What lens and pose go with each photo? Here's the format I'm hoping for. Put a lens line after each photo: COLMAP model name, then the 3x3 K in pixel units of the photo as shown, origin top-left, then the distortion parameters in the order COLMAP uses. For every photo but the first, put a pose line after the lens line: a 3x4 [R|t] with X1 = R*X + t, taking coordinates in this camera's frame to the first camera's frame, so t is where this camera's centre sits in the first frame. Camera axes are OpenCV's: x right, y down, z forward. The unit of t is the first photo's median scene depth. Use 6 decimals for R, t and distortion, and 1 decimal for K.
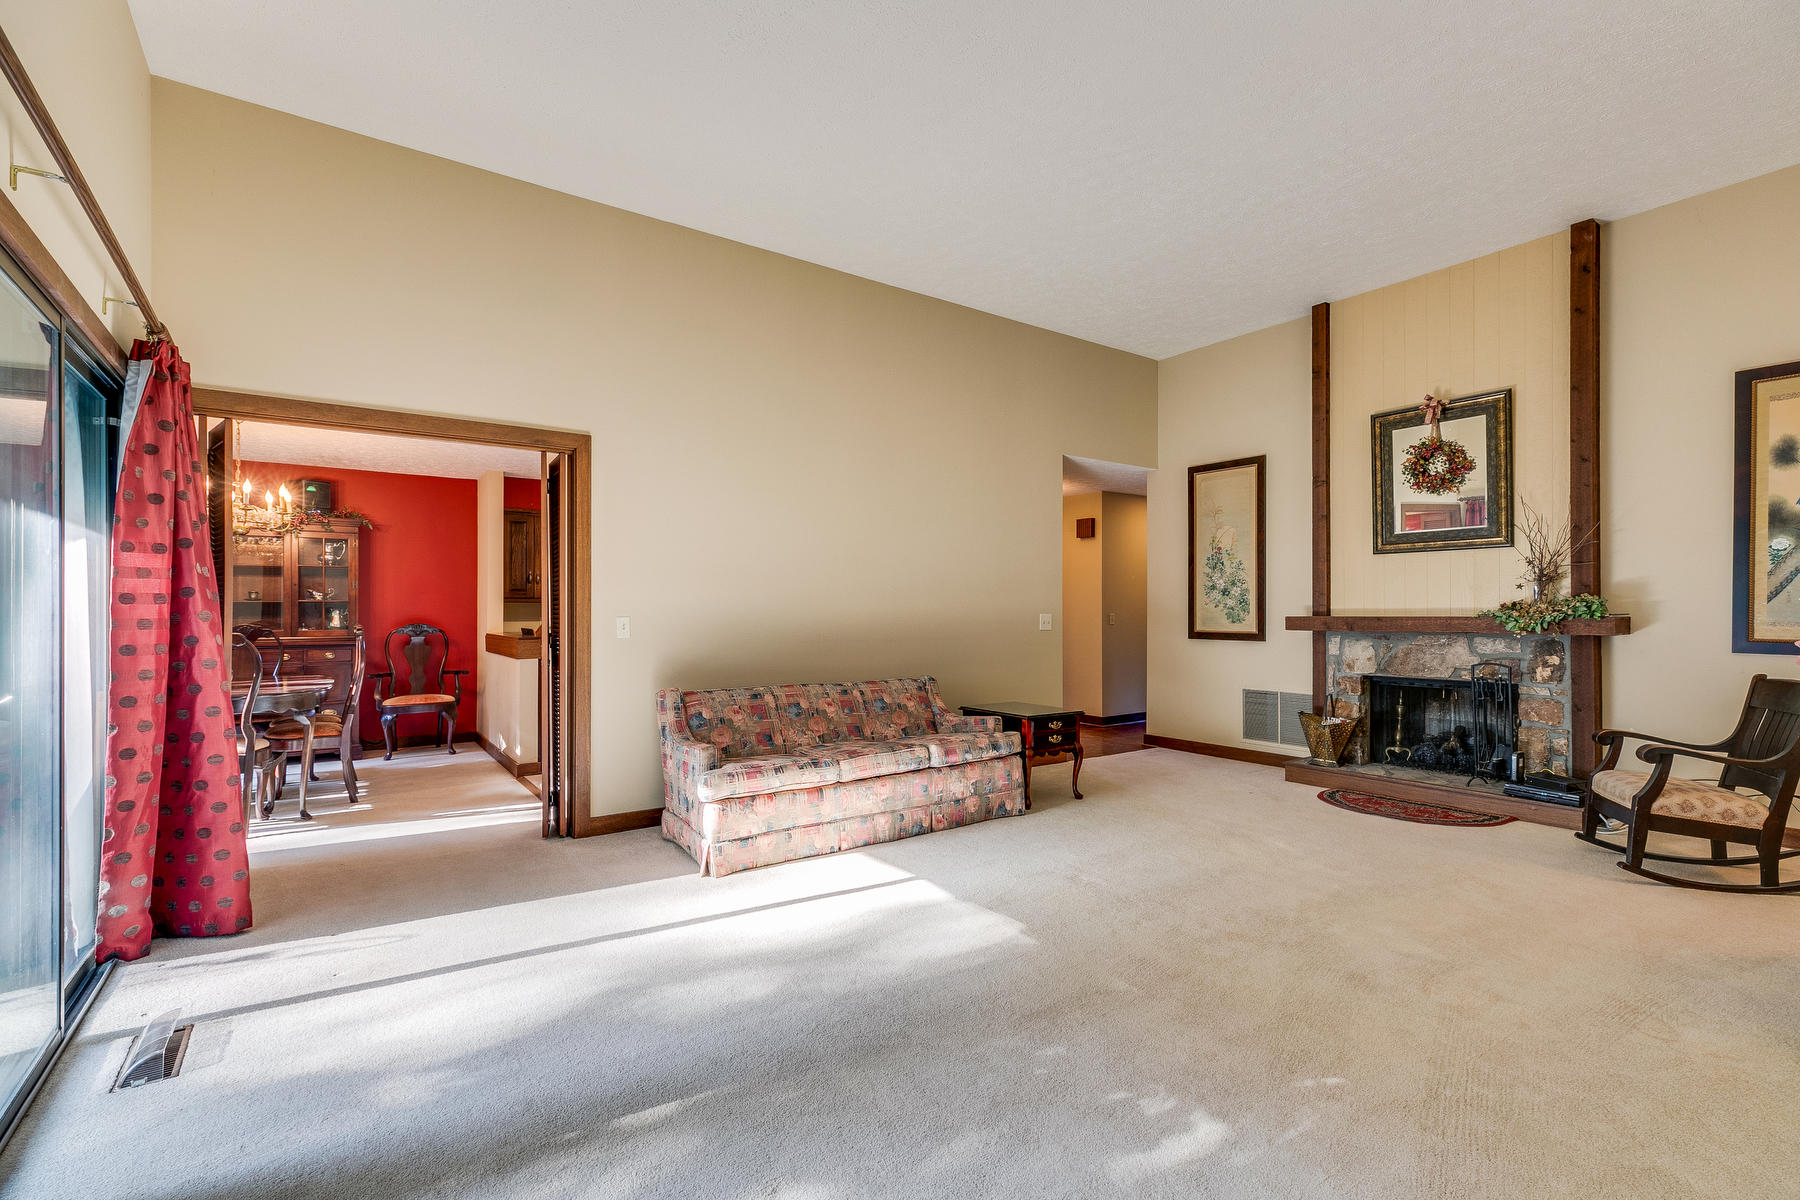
lens RADIAL K [[810.2, 0, 906.6], [0, 810.2, 604.1], [0, 0, 1]] dist [0.002355, -0.000063]
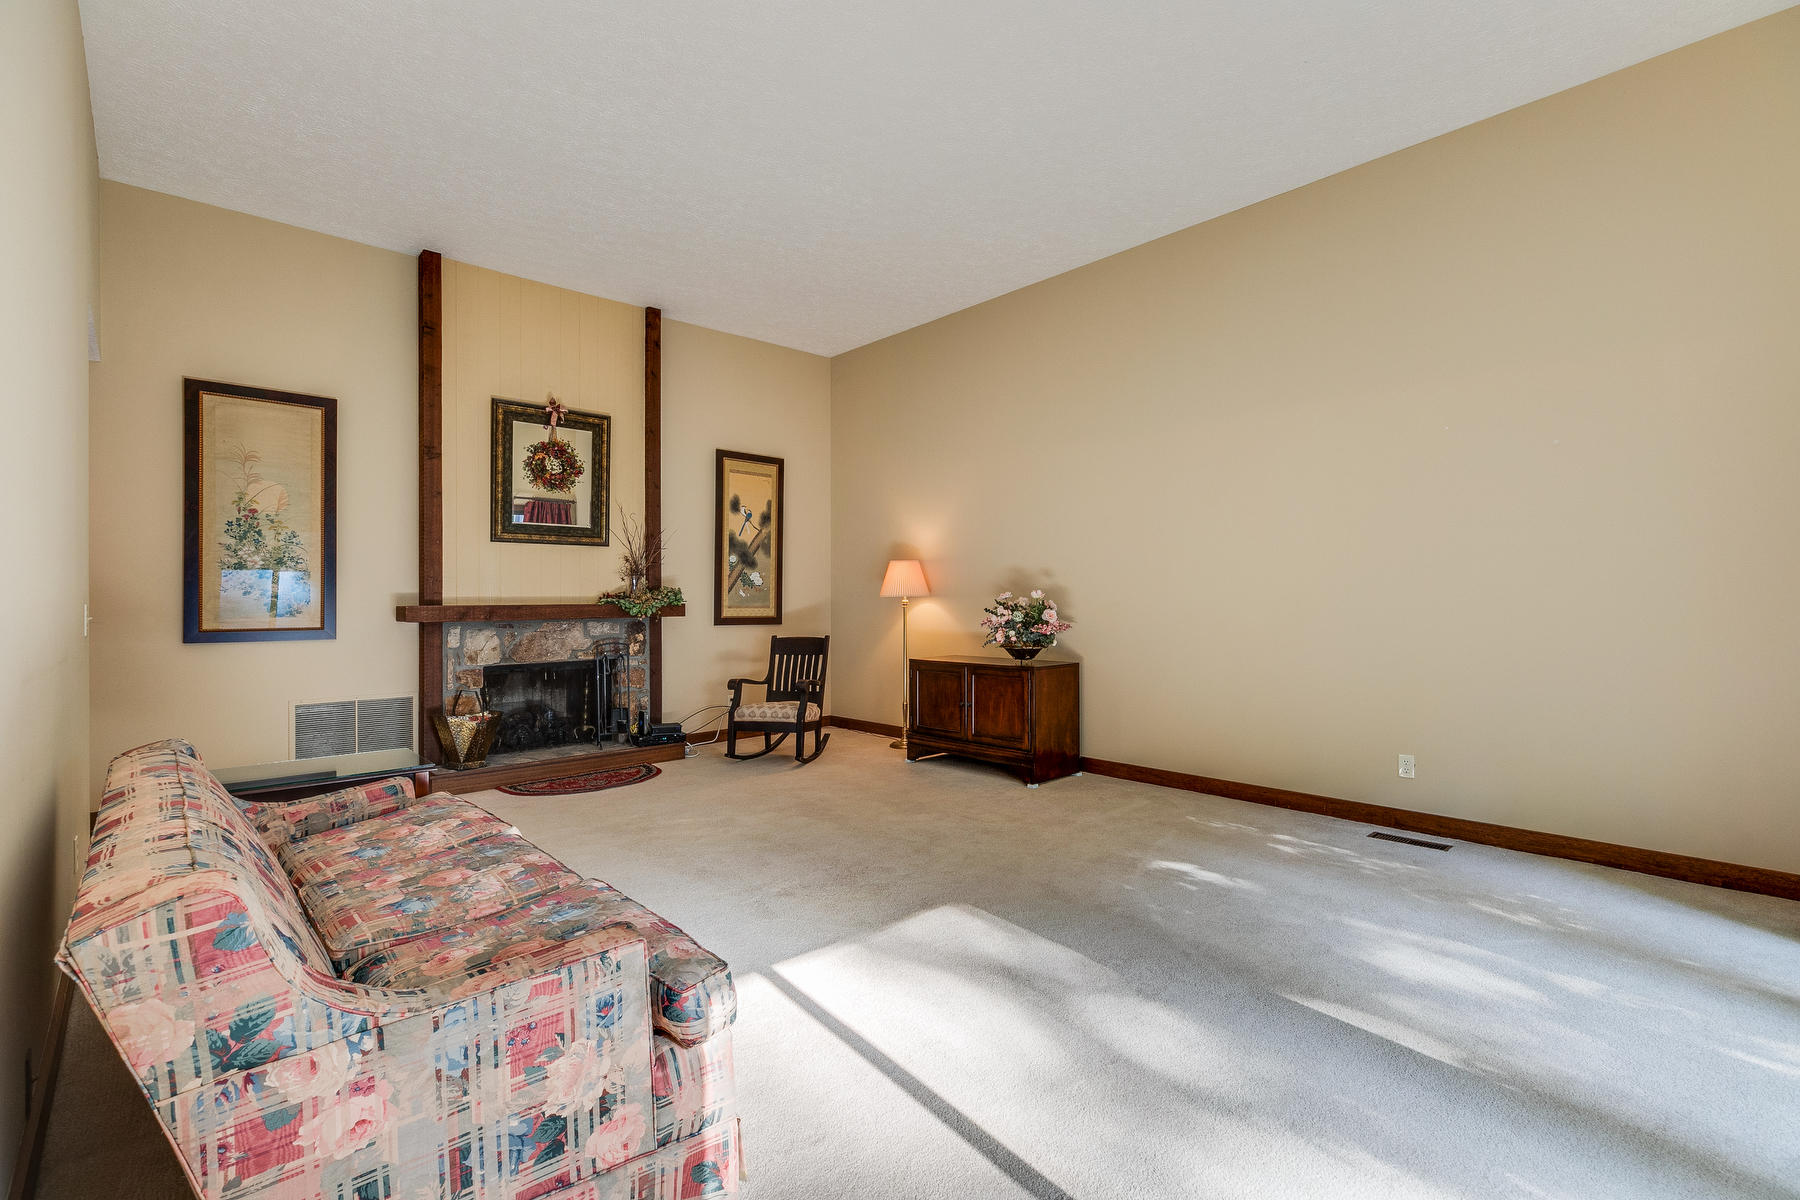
lens RADIAL K [[810.2, 0, 906.6], [0, 810.2, 604.1], [0, 0, 1]] dist [0.002355, -0.000063]
pose [[-0.122089, -0.002458, 0.992516, -0.500363], [-0.003432, 0.999992, 0.002054, 0.011461], [-0.992513, -0.003156, -0.122096, 0.690172]]
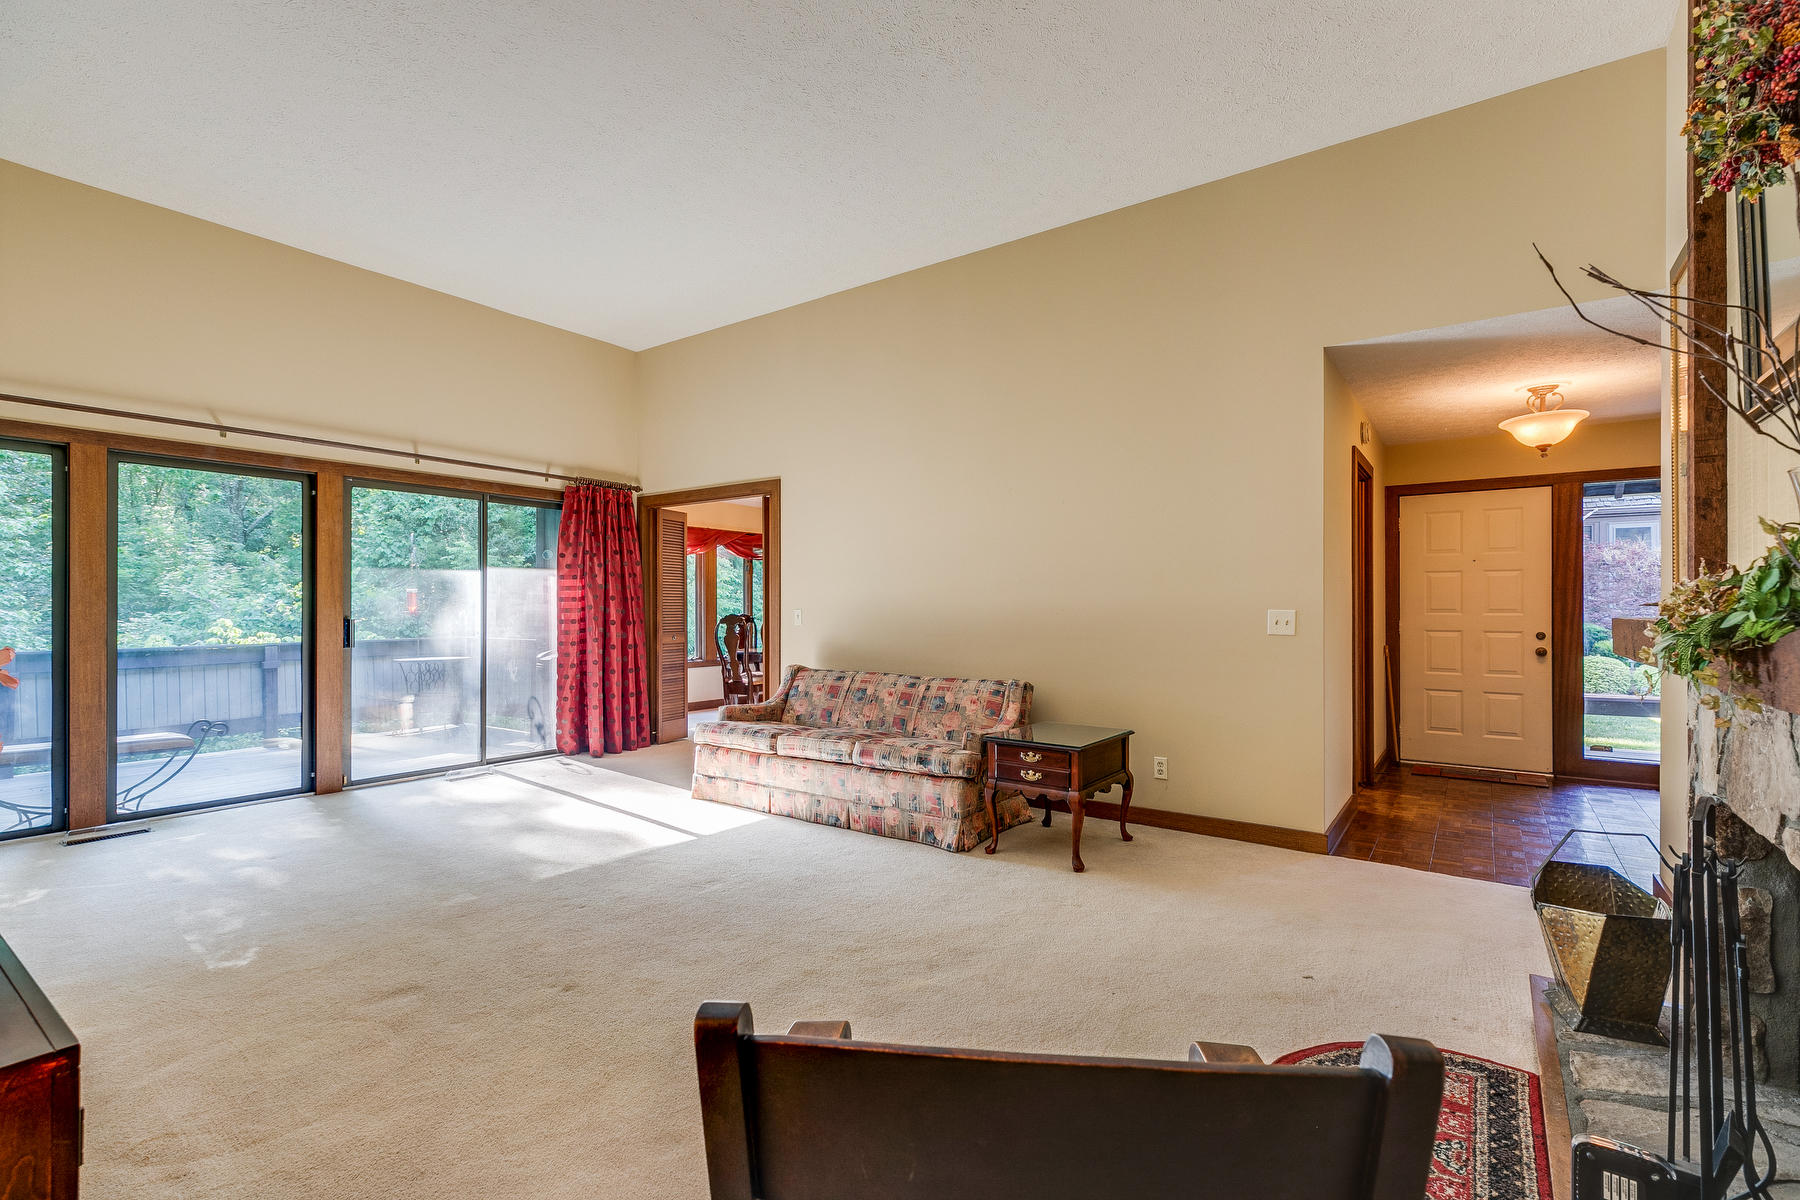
lens RADIAL K [[810.2, 0, 906.6], [0, 810.2, 604.1], [0, 0, 1]] dist [0.002355, -0.000063]
pose [[0.321752, -0.000923, -0.946823, 0.863645], [0.009629, 0.999951, 0.002297, 0.004906], [0.946775, -0.009856, 0.321745, 0.656183]]
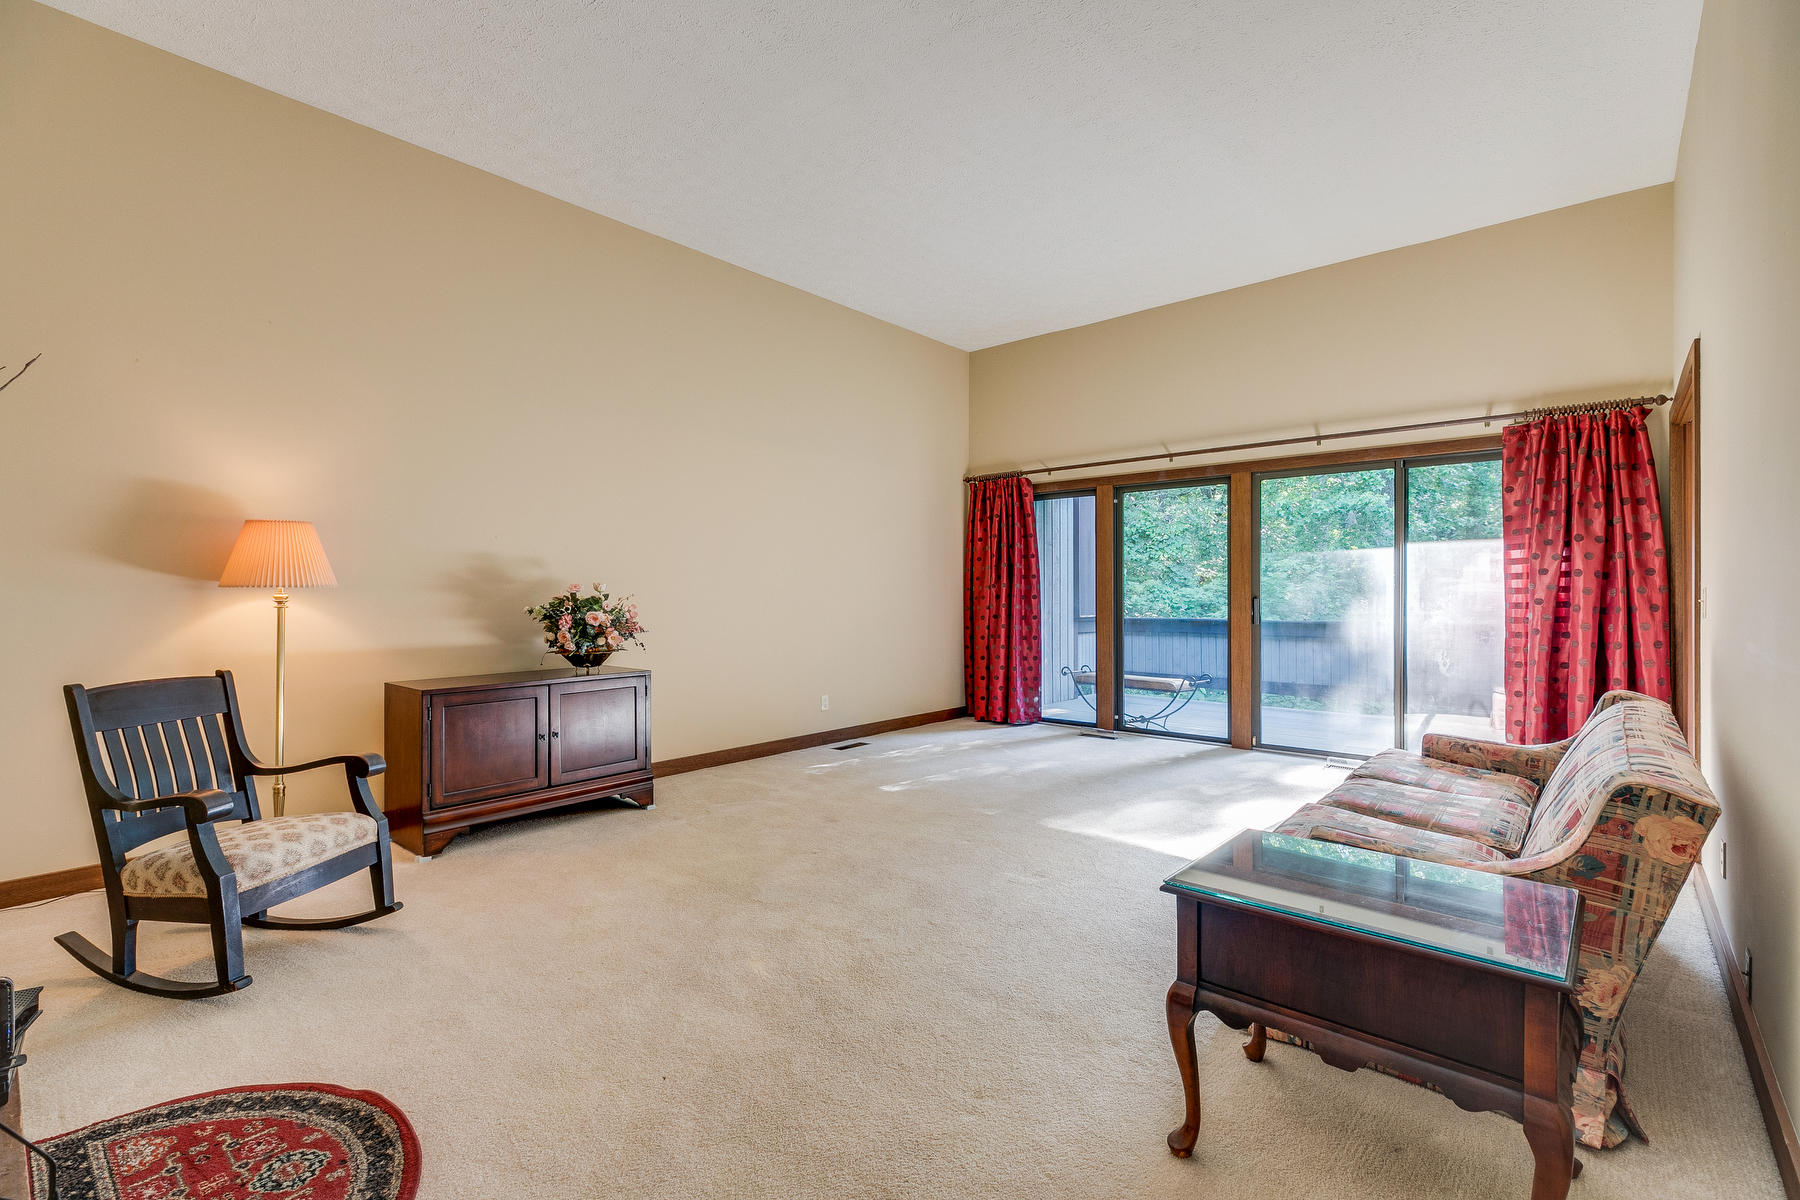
lens RADIAL K [[810.2, 0, 906.6], [0, 810.2, 604.1], [0, 0, 1]] dist [0.002355, -0.000063]
pose [[-0.973908, 0.007490, -0.226820, 0.402463], [0.007399, 0.999972, 0.001249, 0.022017], [0.226823, -0.000462, -0.973936, 1.343717]]
